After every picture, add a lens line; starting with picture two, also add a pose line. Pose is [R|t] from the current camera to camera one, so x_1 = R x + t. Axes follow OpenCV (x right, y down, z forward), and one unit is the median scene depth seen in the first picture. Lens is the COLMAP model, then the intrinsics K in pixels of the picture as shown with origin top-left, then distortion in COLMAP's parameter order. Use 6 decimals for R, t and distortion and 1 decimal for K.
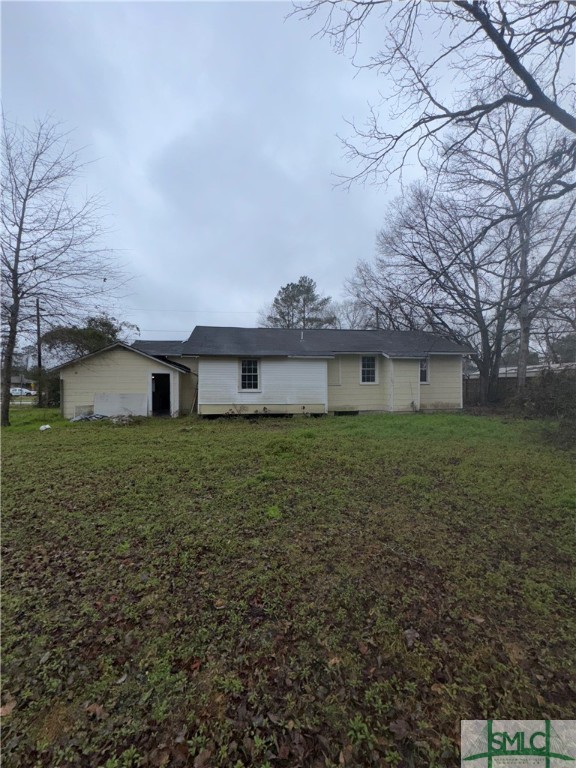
lens RADIAL K [[306.3, 0, 287.7], [0, 306.3, 385.2], [0, 0, 1]] dist [0.000650, -0.000152]
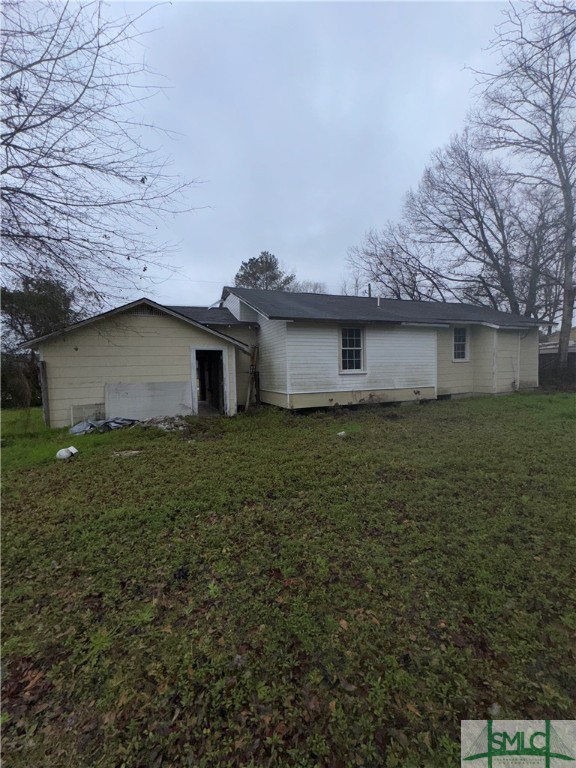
lens RADIAL K [[306.3, 0, 288.2], [0, 306.3, 383.3], [0, 0, 1]] dist [0.000650, -0.000152]
pose [[0.975695, -0.034552, 0.216392, -0.391088], [0.025942, 0.998759, 0.042508, 0.009180], [-0.217592, -0.035861, 0.975381, 0.312427]]
